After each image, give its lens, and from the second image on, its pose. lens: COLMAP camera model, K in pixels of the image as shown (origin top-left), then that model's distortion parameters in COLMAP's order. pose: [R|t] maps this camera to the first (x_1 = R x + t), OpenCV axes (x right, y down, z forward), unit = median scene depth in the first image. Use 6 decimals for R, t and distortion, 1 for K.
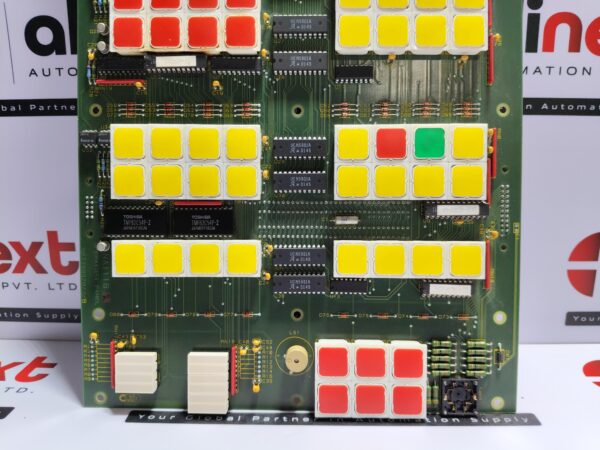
lens RADIAL K [[457.7, 0, 301.4], [0, 457.7, 222.0], [0, 0, 1]] dist [0.012102, -0.048367]
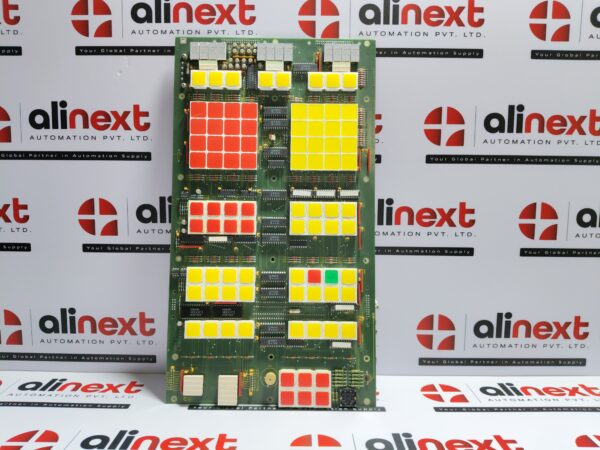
lens RADIAL K [[457.7, 0, 297.6], [0, 457.7, 215.6], [0, 0, 1]] dist [0.012102, -0.048367]
pose [[0.999719, 0.009727, 0.021628, 0.061847], [-0.006840, 0.991523, -0.129748, -0.171257], [-0.022707, 0.129564, 0.991311, -1.185620]]
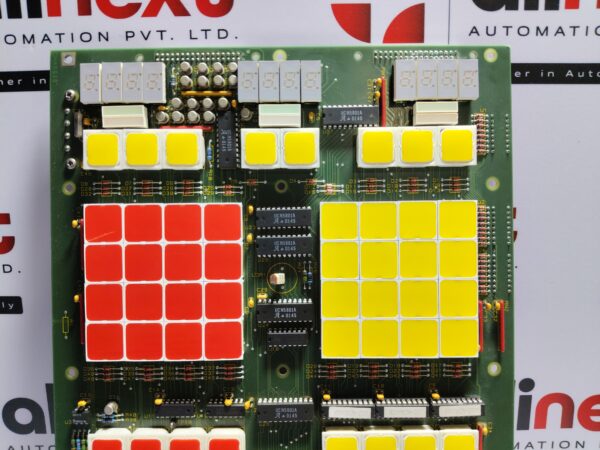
lens RADIAL K [[457.7, 0, 300.5], [0, 457.7, 211.9], [0, 0, 1]] dist [0.012102, -0.048367]
pose [[0.999842, -0.010570, 0.014268, 0.019490], [0.011876, 0.995426, -0.094792, -0.879301], [-0.013200, 0.094946, 0.995395, -0.012559]]
